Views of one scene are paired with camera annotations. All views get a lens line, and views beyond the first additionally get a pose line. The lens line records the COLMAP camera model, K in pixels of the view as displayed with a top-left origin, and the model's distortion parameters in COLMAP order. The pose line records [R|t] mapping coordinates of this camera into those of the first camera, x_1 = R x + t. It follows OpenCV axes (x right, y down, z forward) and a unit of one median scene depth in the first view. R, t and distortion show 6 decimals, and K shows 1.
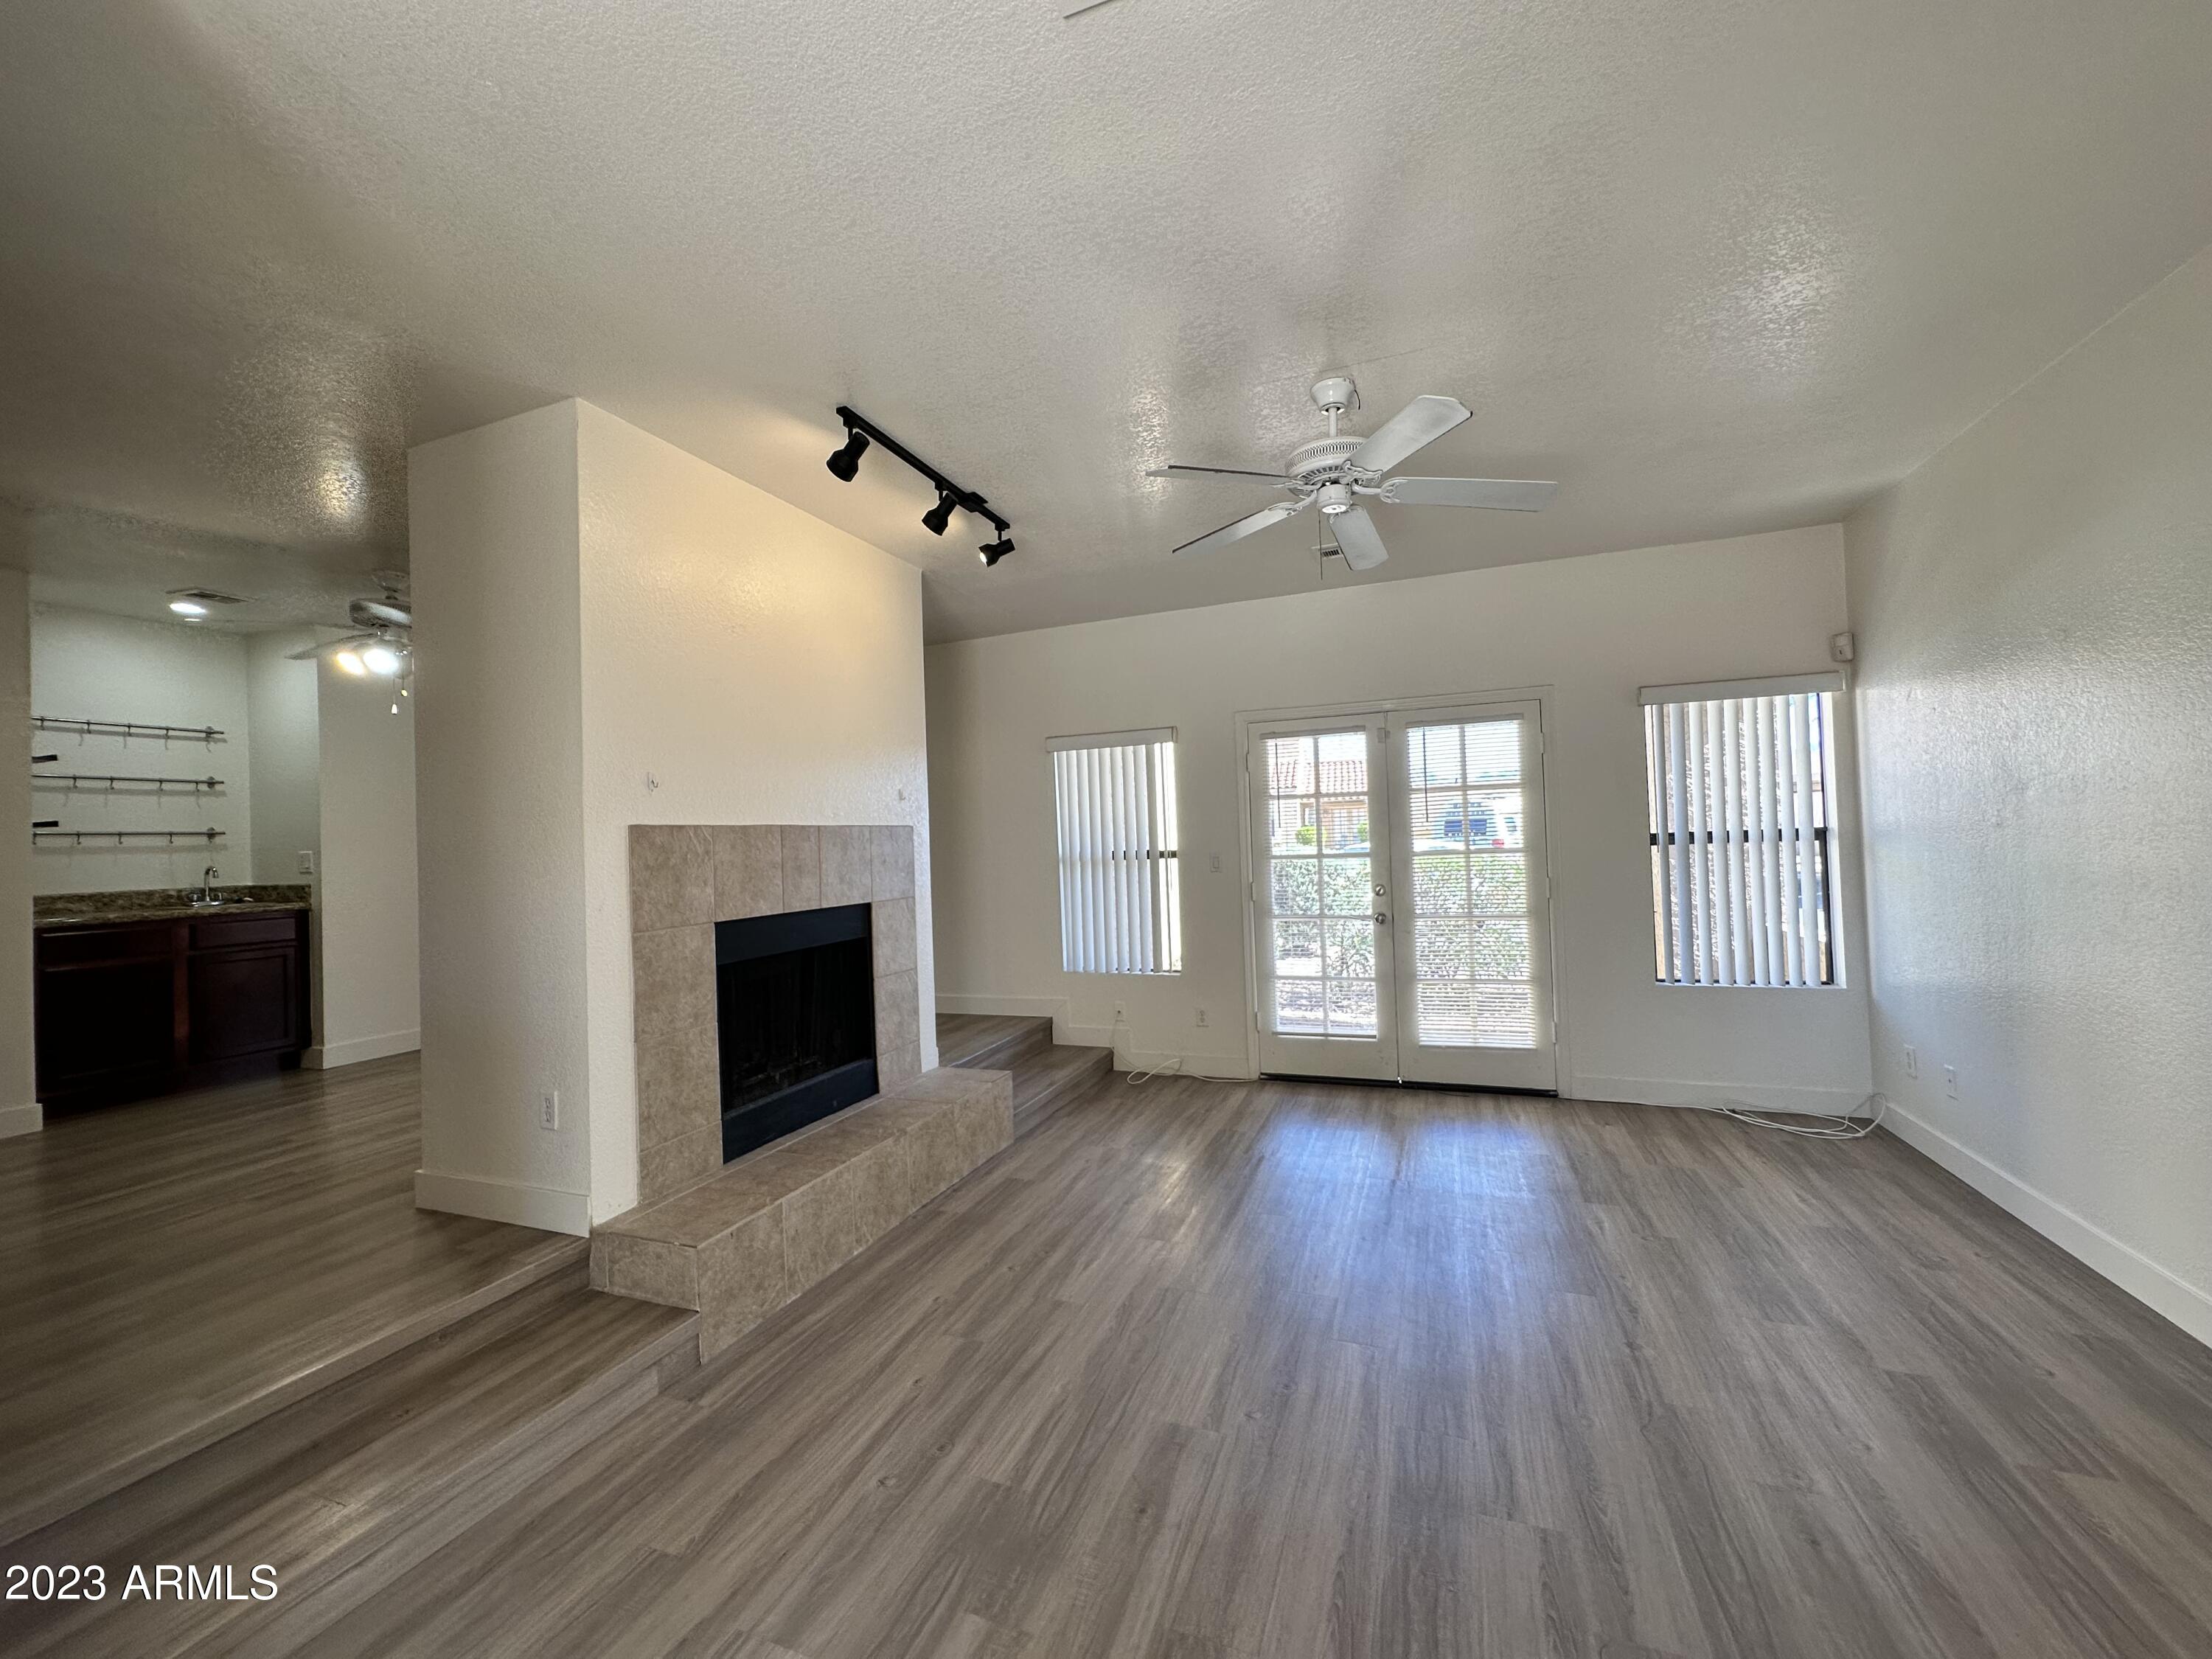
lens RADIAL K [[883.6, 0, 1115.0], [0, 883.6, 829.2], [0, 0, 1]] dist [-0.002923, 0.001451]
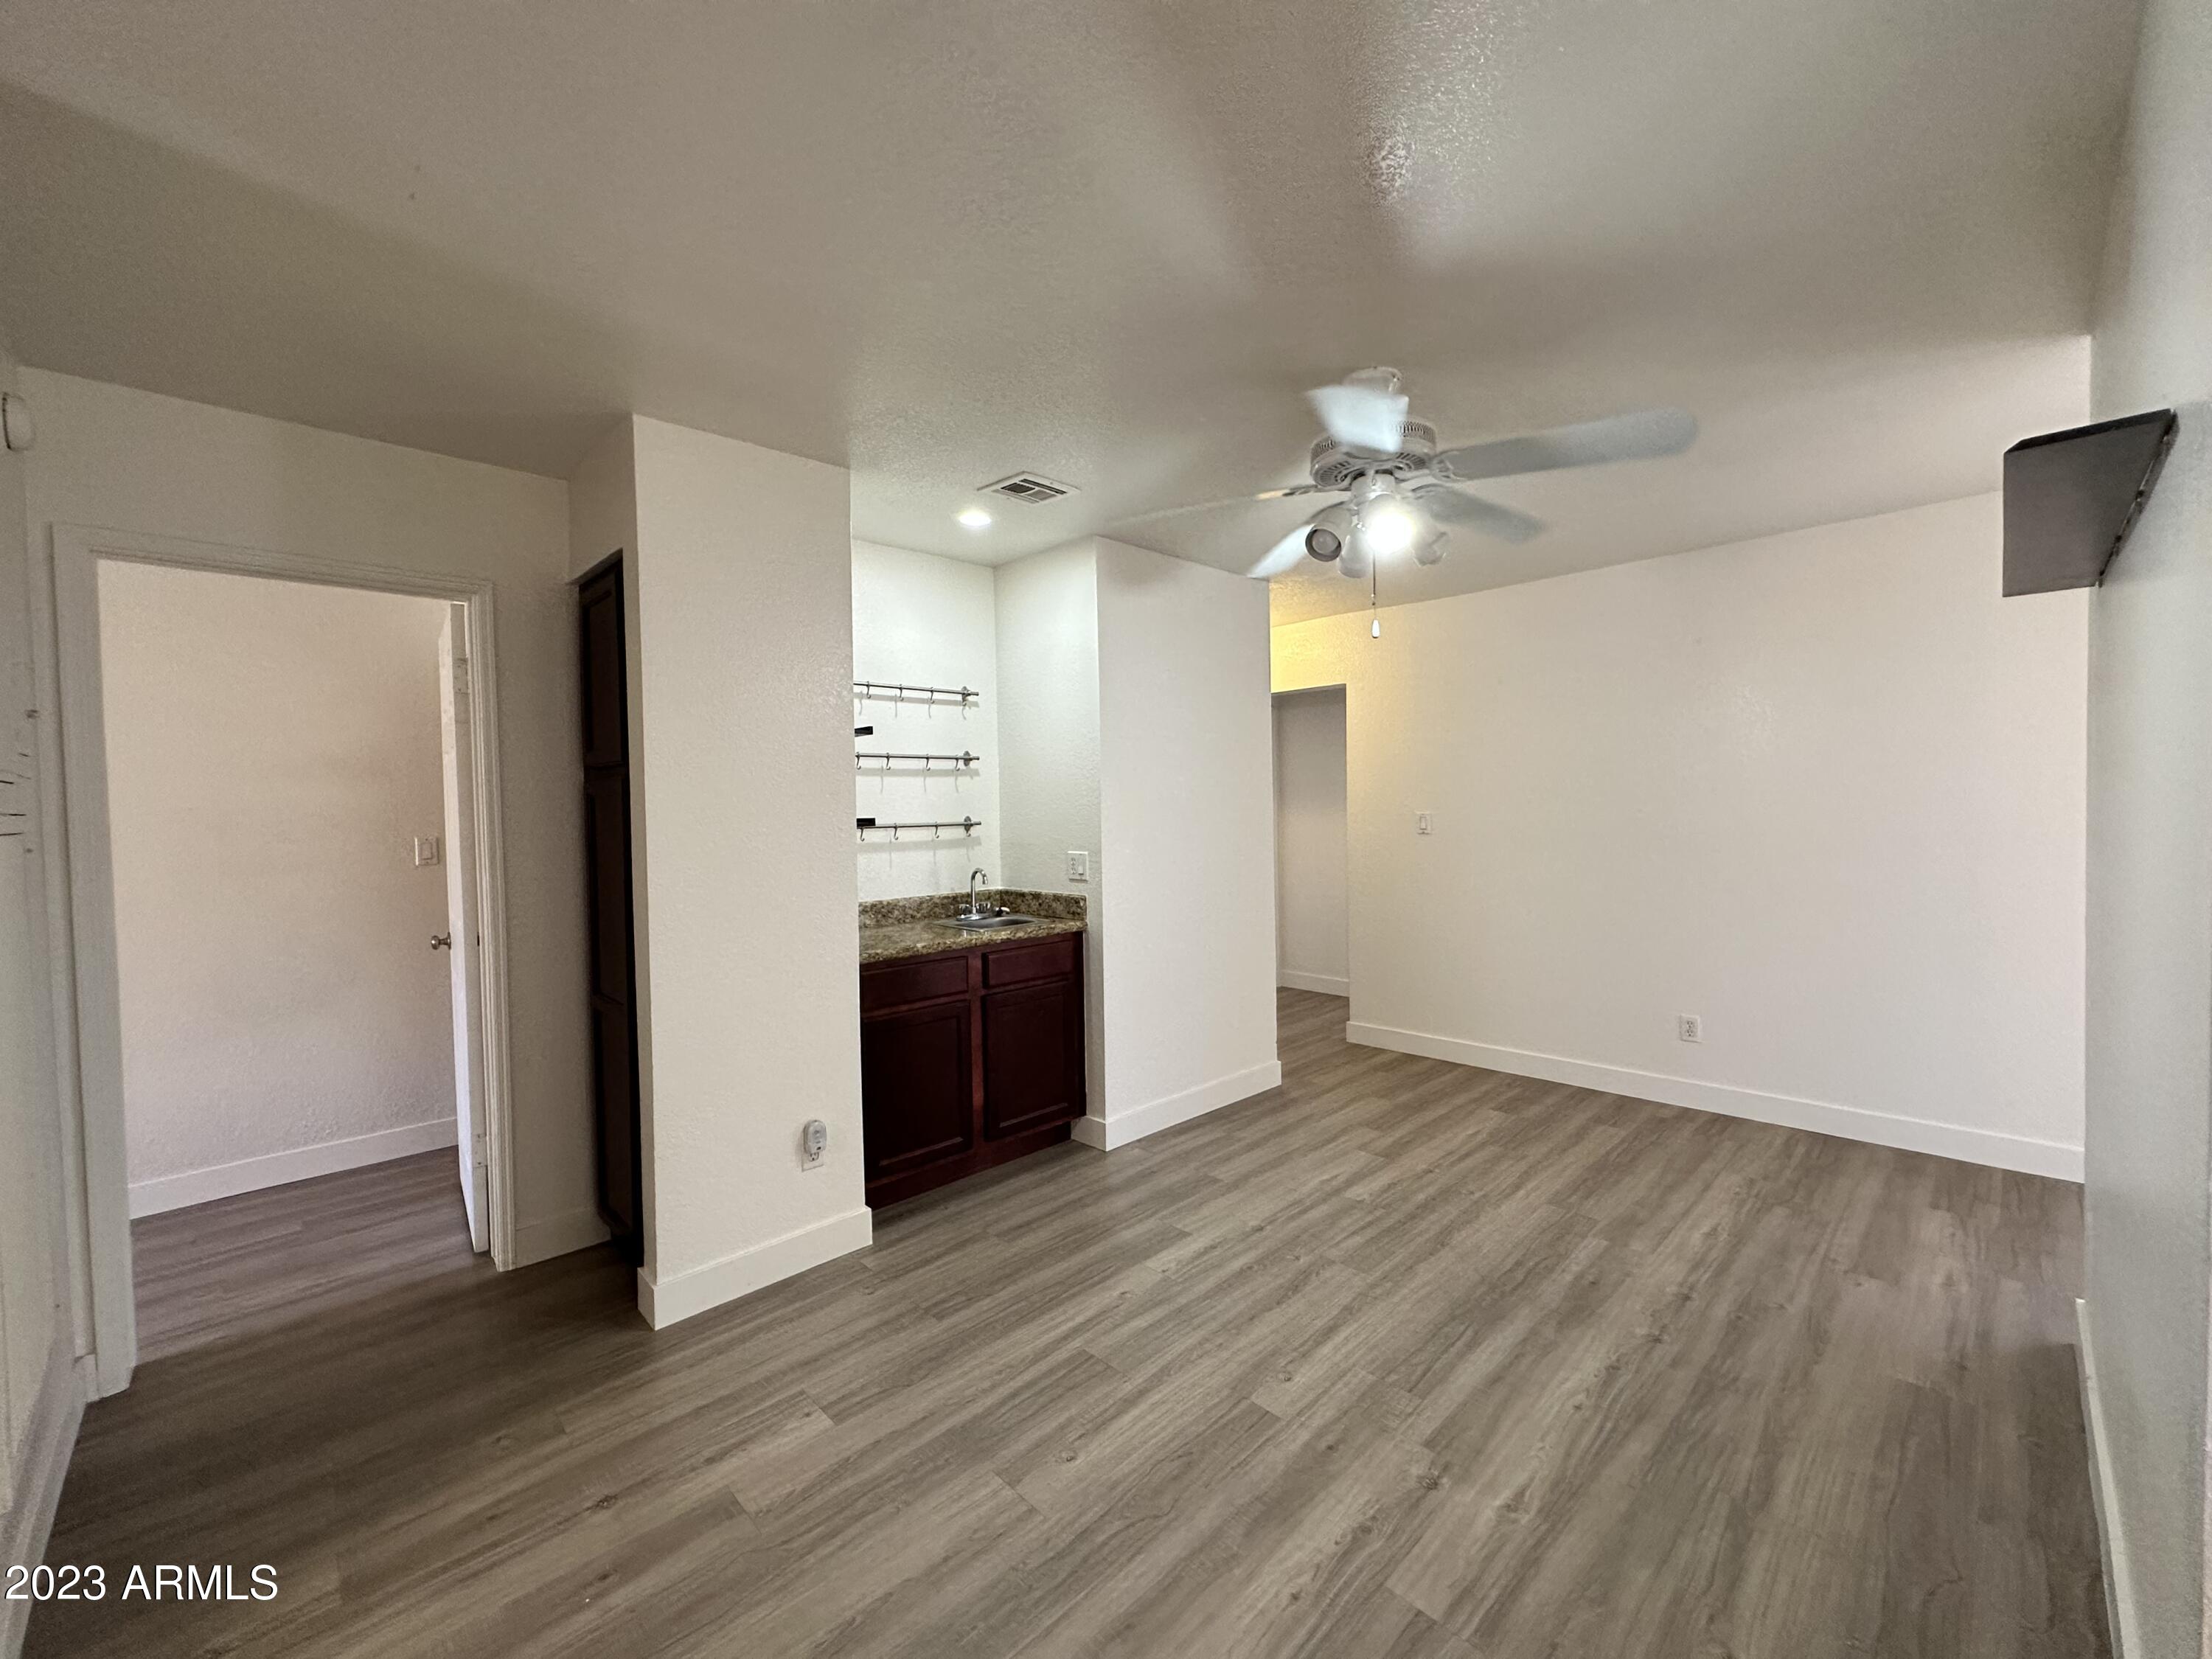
lens RADIAL K [[883.6, 0, 1110.1], [0, 883.6, 833.2], [0, 0, 1]] dist [-0.002923, 0.001451]
pose [[0.909527, 0.029489, -0.414598, -0.605113], [-0.007685, 0.998503, 0.054160, -0.031331], [0.415575, -0.046074, 0.908391, 0.353269]]
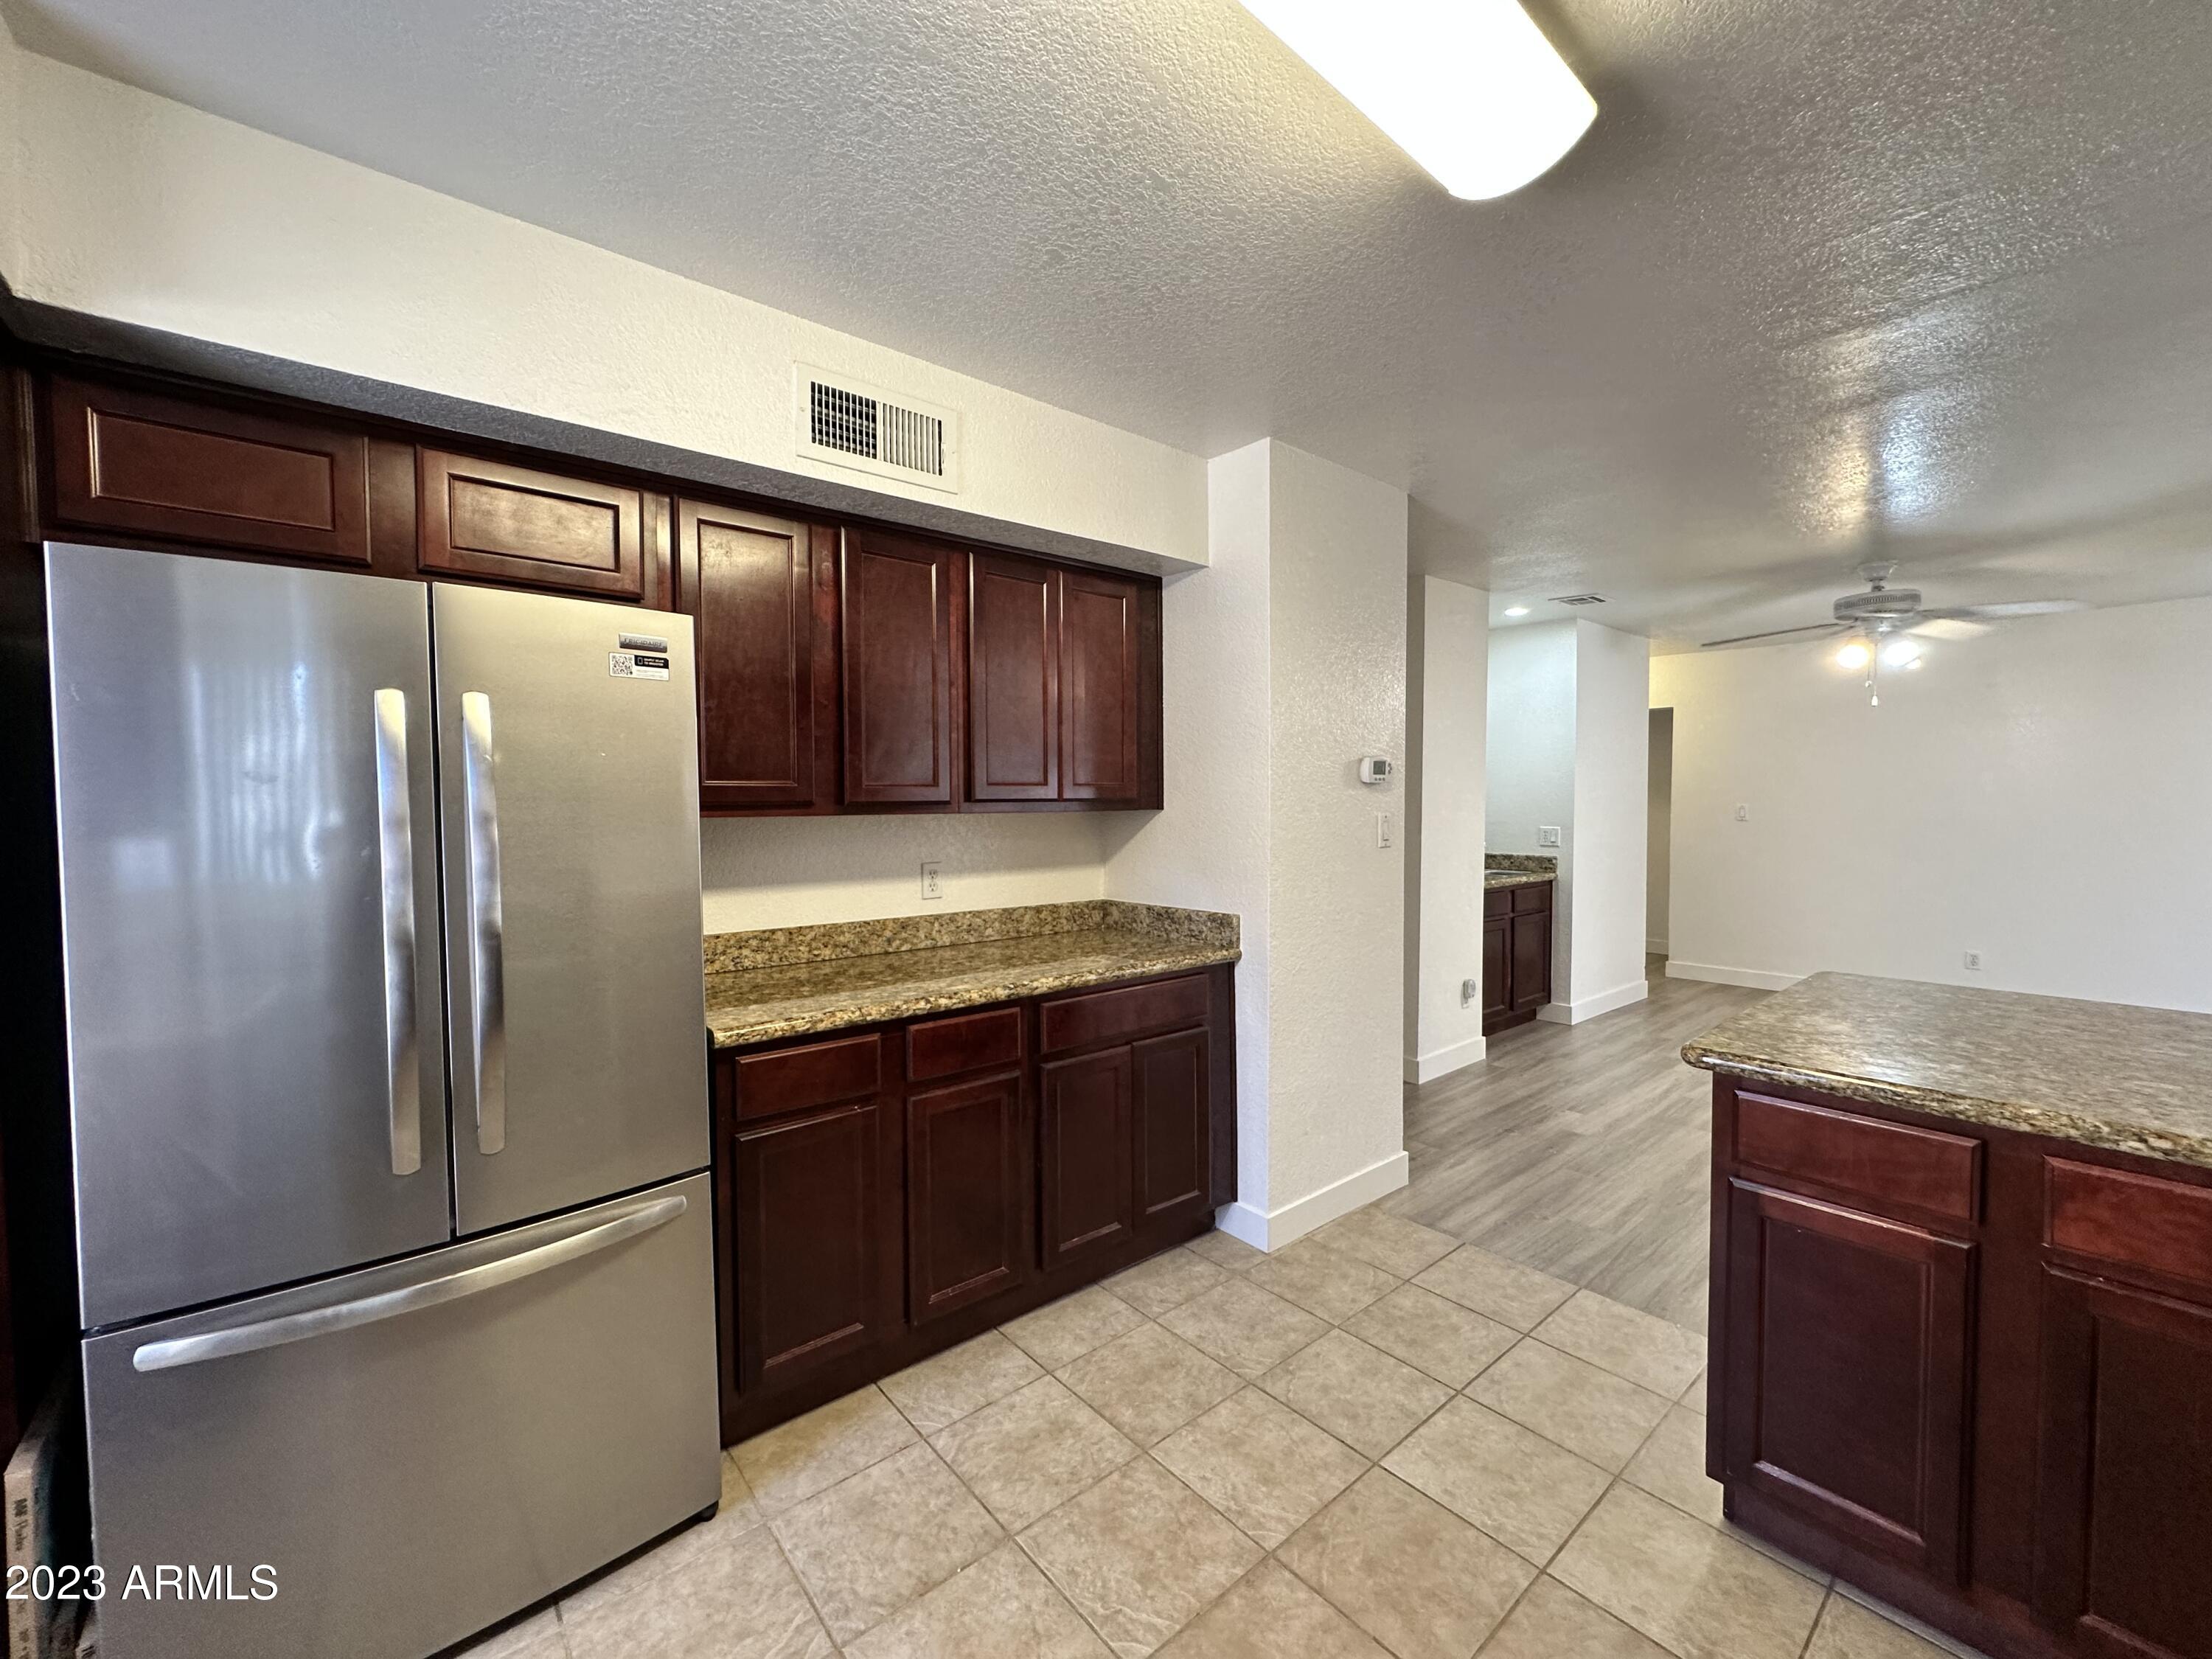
lens RADIAL K [[883.6, 0, 1105.9], [0, 883.6, 830.0], [0, 0, 1]] dist [-0.002923, 0.001451]
pose [[0.873118, 0.045837, -0.485349, -0.889880], [-0.018674, 0.997984, 0.060657, -0.028603], [0.487150, -0.043897, 0.872214, -0.239102]]
